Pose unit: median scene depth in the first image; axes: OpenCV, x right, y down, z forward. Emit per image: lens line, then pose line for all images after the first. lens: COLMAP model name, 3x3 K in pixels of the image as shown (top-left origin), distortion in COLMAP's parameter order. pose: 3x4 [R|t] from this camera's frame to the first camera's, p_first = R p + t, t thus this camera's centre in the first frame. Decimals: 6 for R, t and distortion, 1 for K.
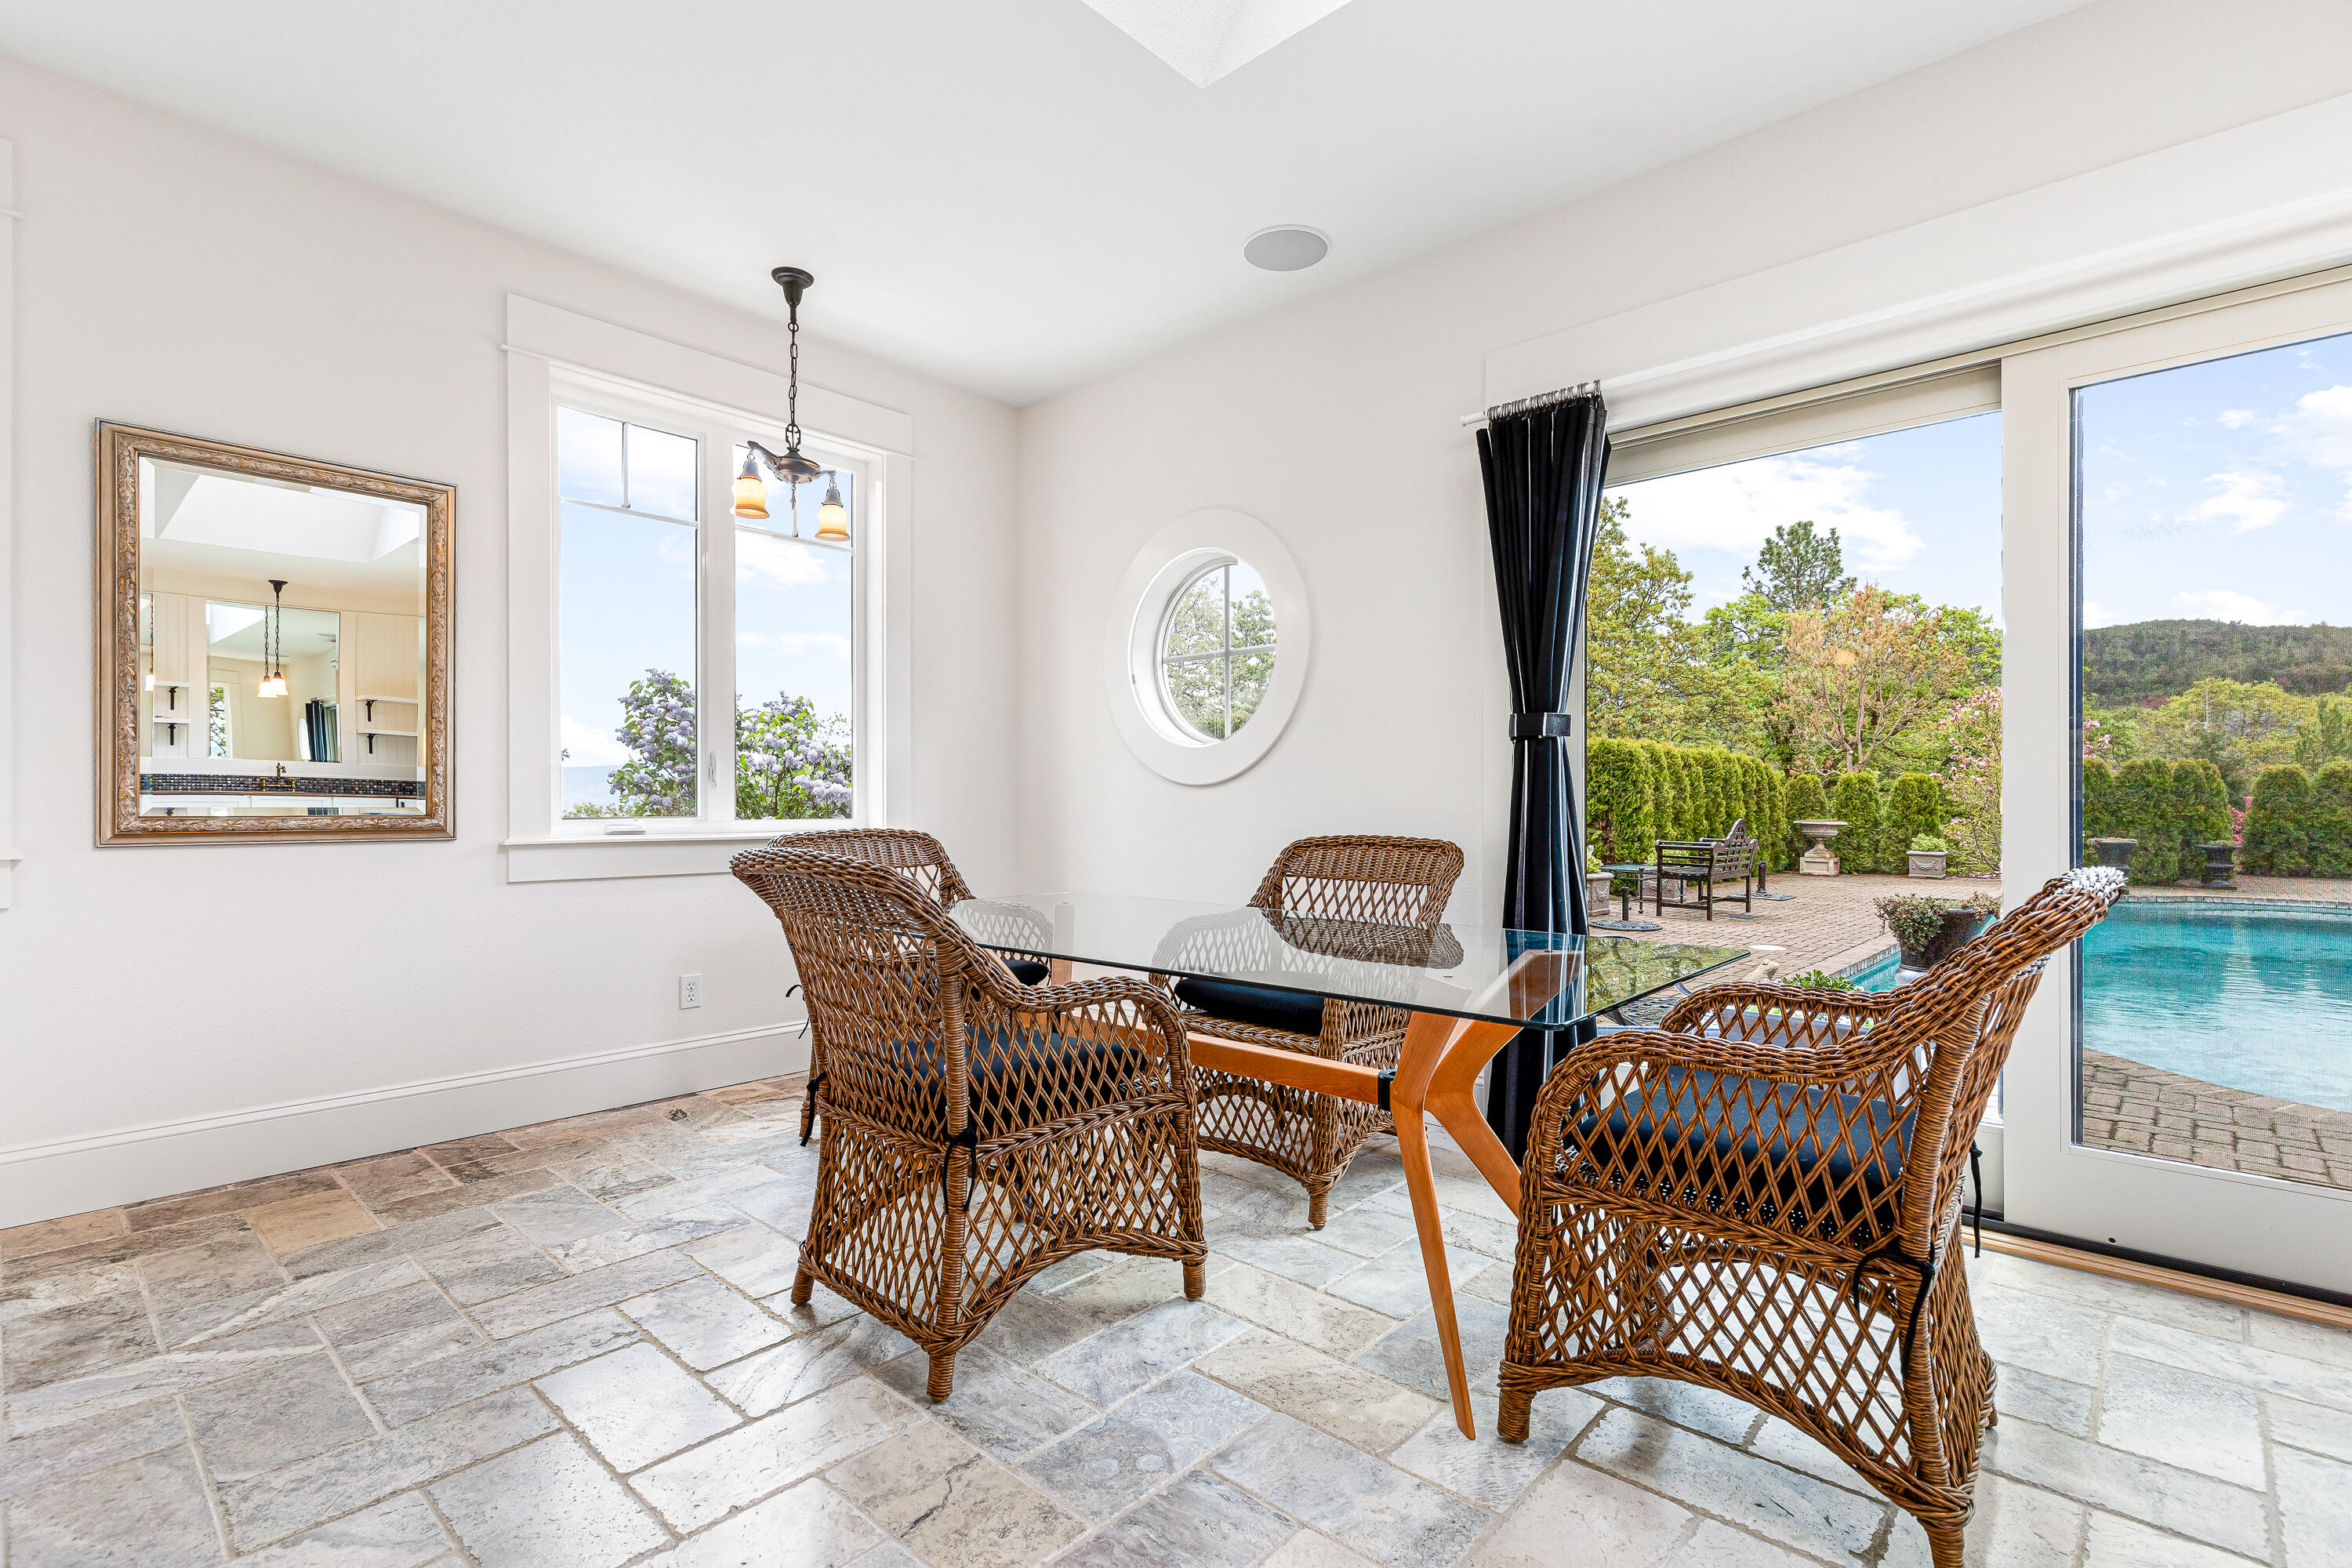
lens RADIAL K [[1077.5, 0, 1125.1], [0, 1077.5, 805.8], [0, 0, 1]] dist [0.007346, -0.000855]
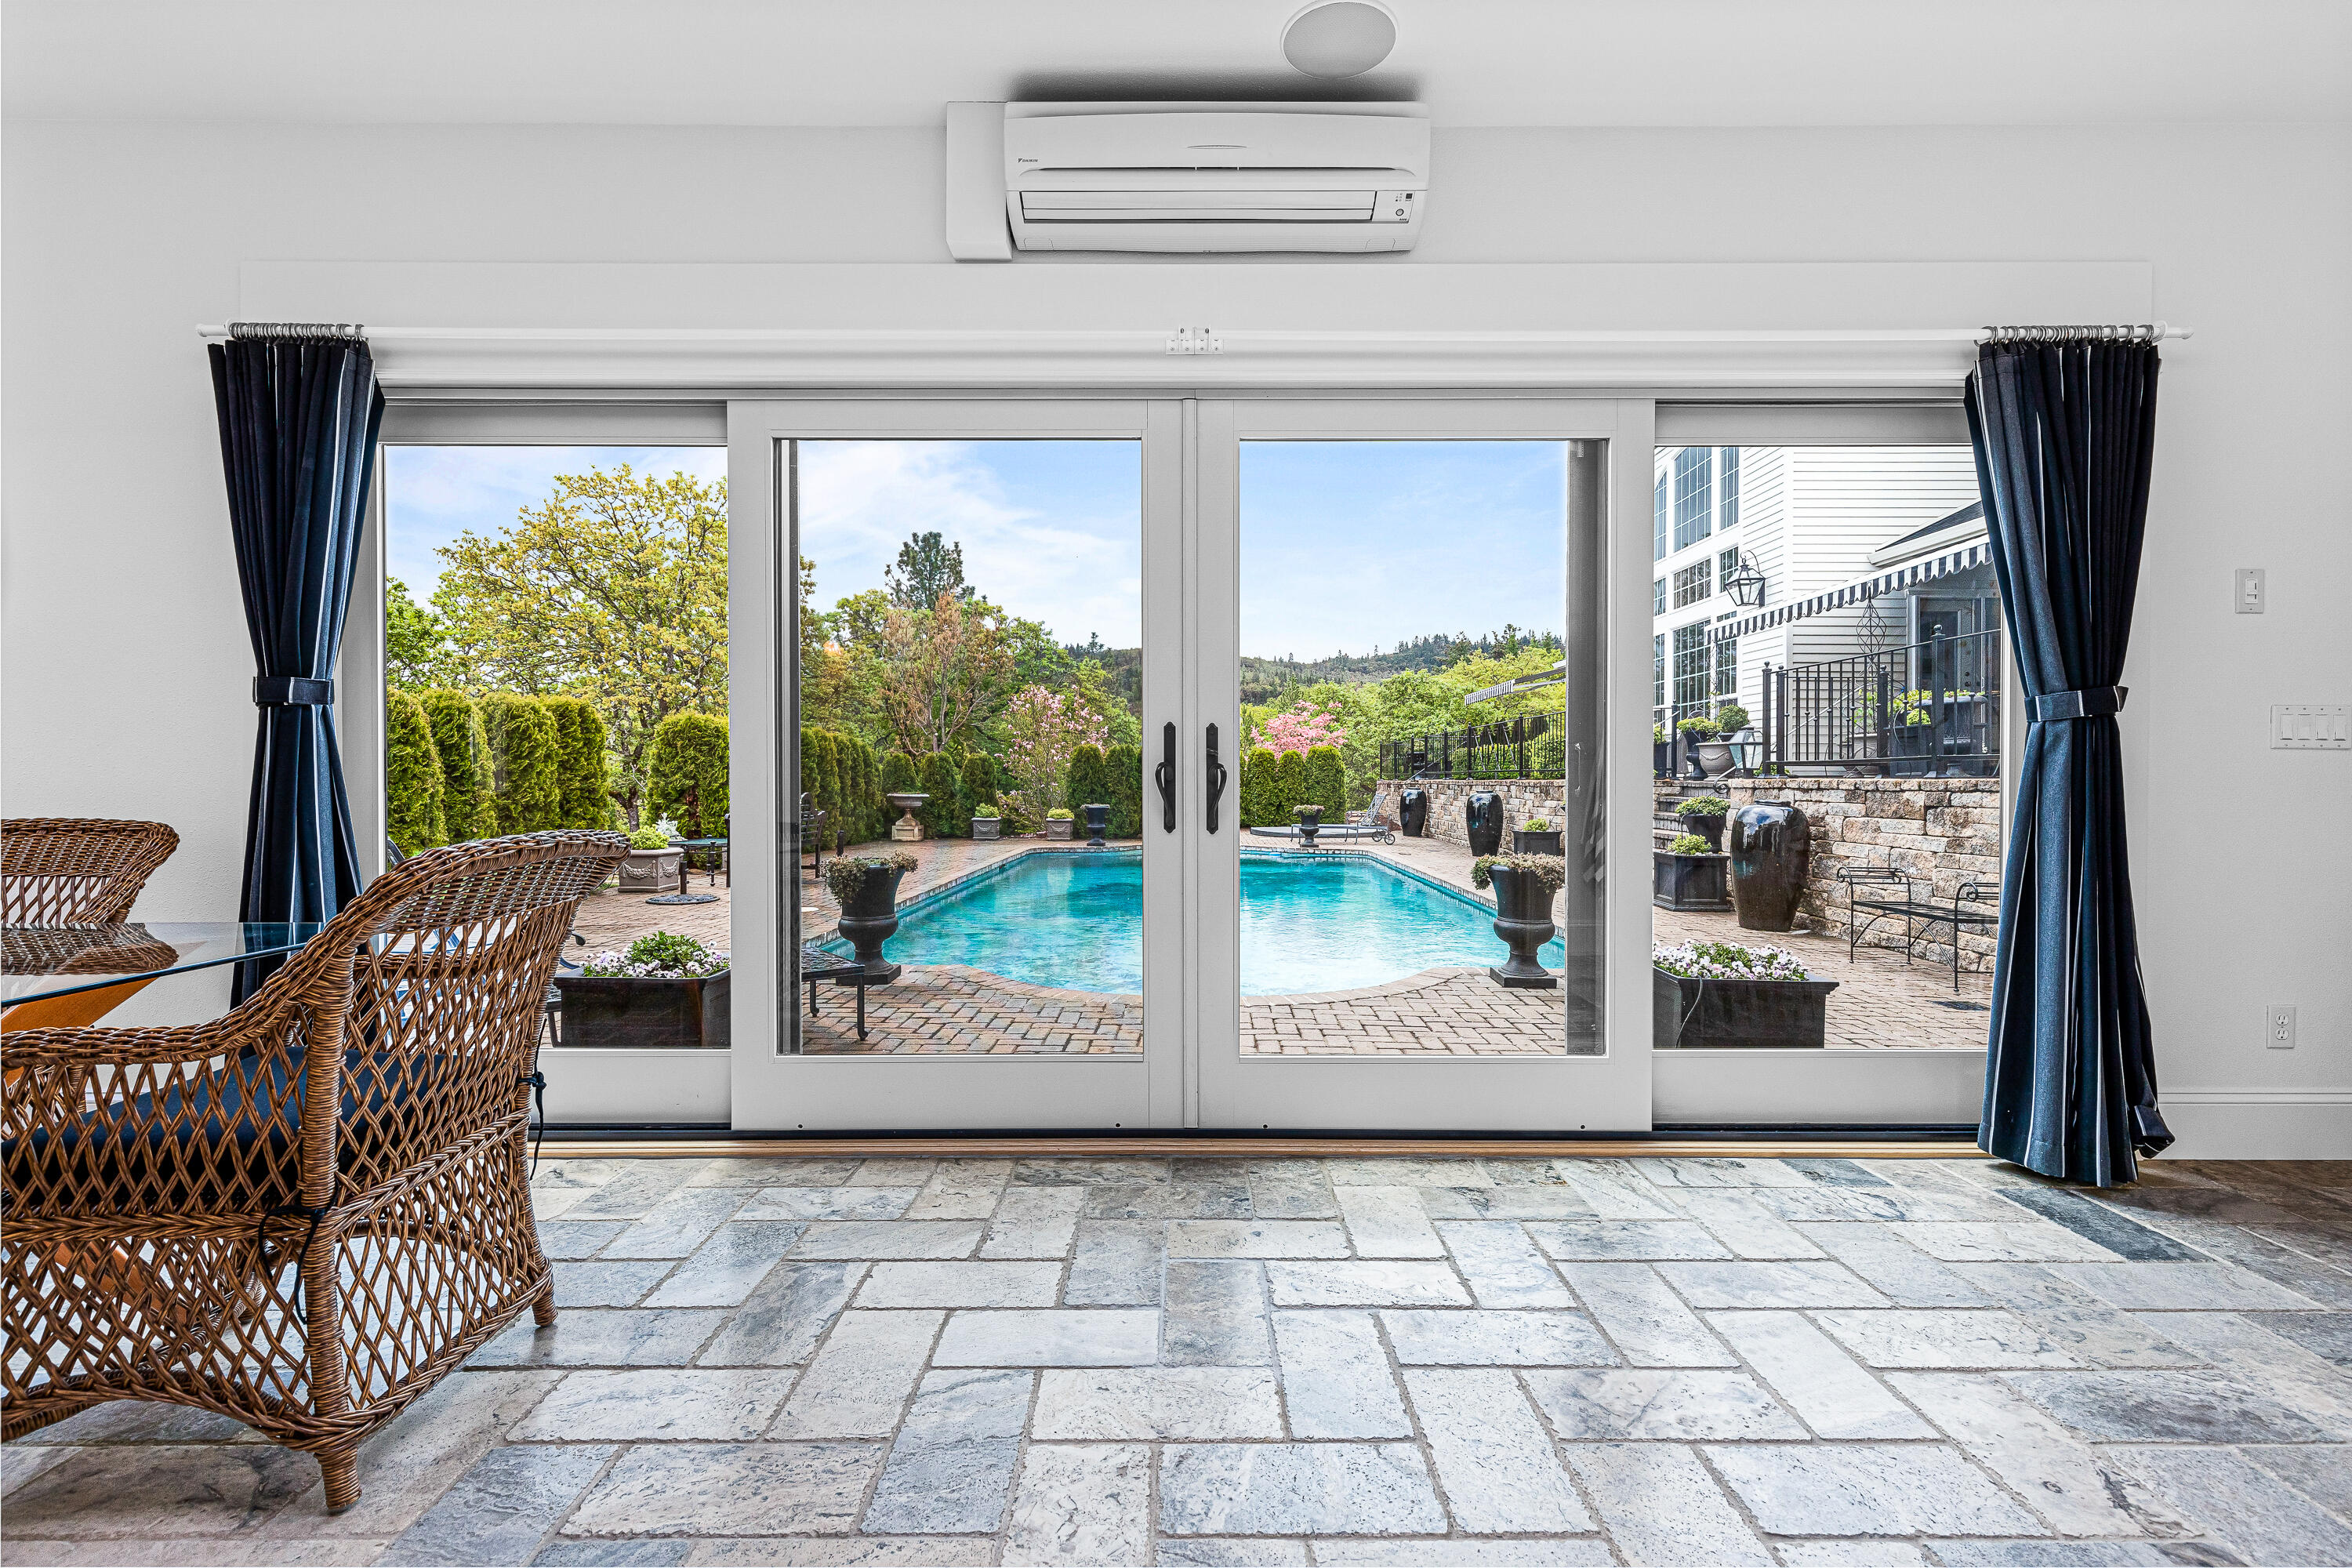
lens RADIAL K [[1077.5, 0, 1210.5], [0, 1077.5, 783.5], [0, 0, 1]] dist [0.007346, -0.000855]
pose [[0.725919, -0.004961, 0.687762, 0.298188], [0.003716, 0.999988, 0.003291, 0.002288], [-0.687770, 0.000167, 0.725929, -0.170468]]
